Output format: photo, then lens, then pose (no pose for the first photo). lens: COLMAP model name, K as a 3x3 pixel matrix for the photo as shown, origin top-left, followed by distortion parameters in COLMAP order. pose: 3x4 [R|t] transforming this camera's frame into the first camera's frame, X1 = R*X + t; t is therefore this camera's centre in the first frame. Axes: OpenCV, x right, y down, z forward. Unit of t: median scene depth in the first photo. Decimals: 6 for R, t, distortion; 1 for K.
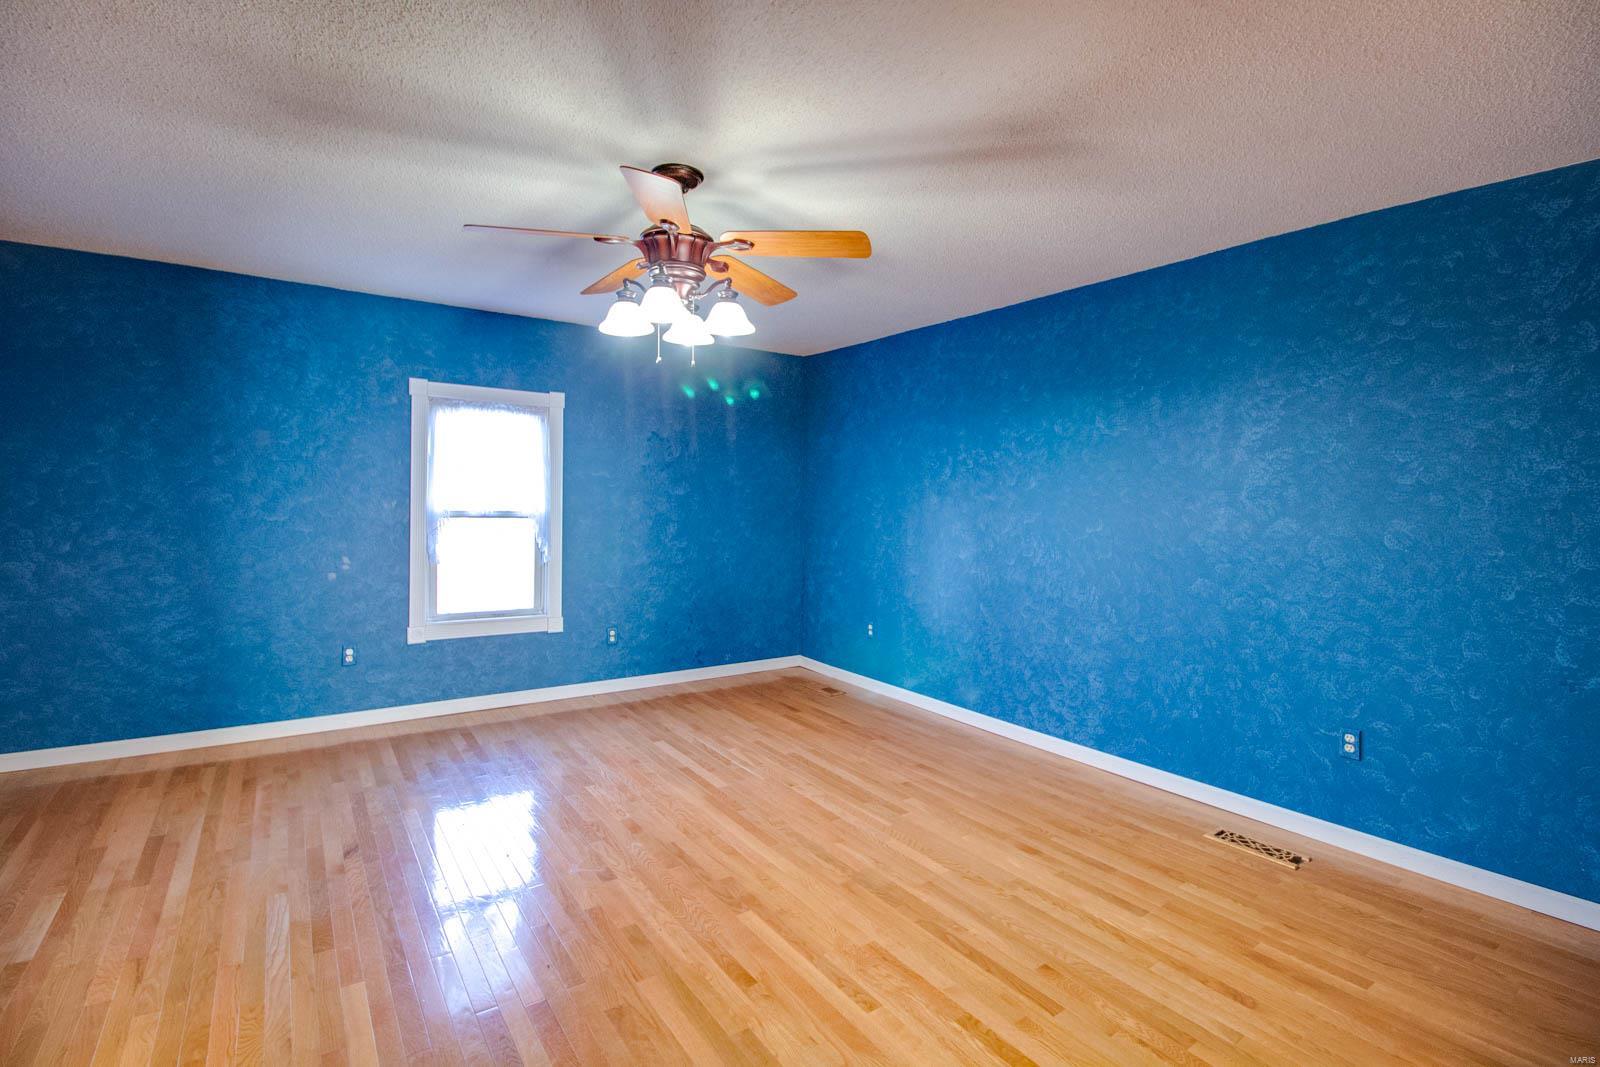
lens RADIAL K [[752.0, 0, 788.0], [0, 752.0, 512.8], [0, 0, 1]] dist [-0.001326, -0.012685]
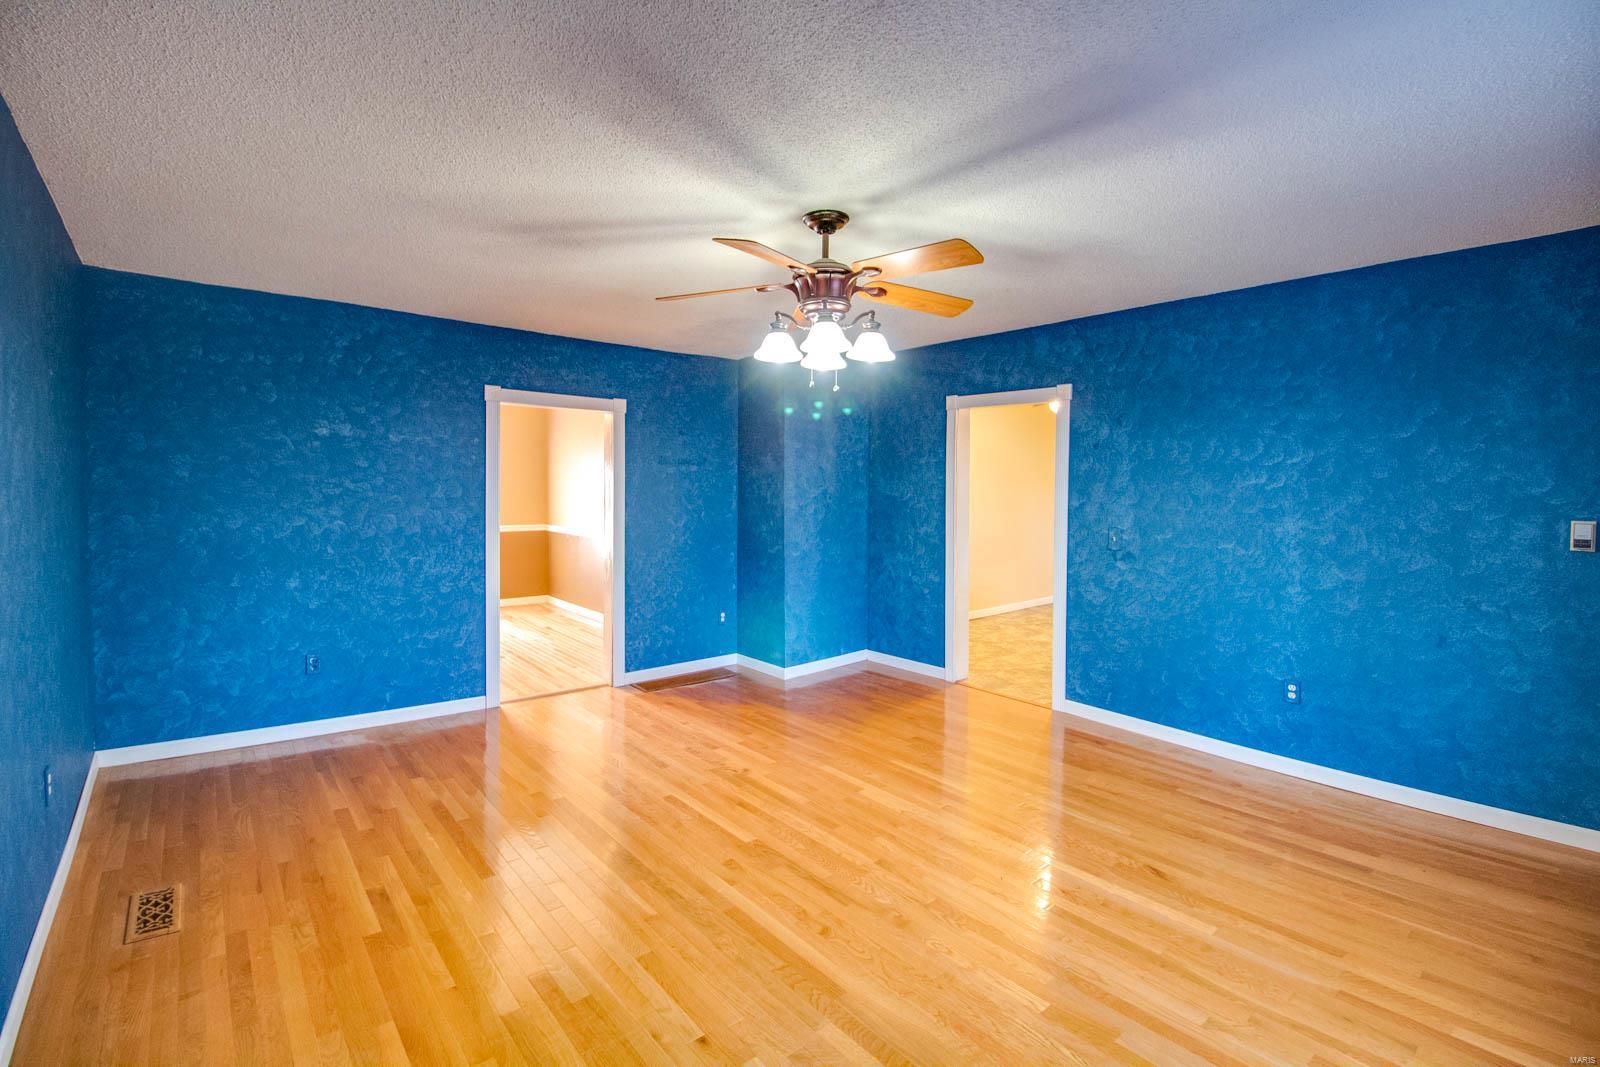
lens RADIAL K [[752.0, 0, 788.0], [0, 752.0, 512.8], [0, 0, 1]] dist [-0.001326, -0.012685]
pose [[-0.996608, -0.017975, -0.080313, -0.009156], [-0.022309, 0.998324, 0.053397, -0.067193], [0.079219, 0.055007, -0.995338, 1.999724]]
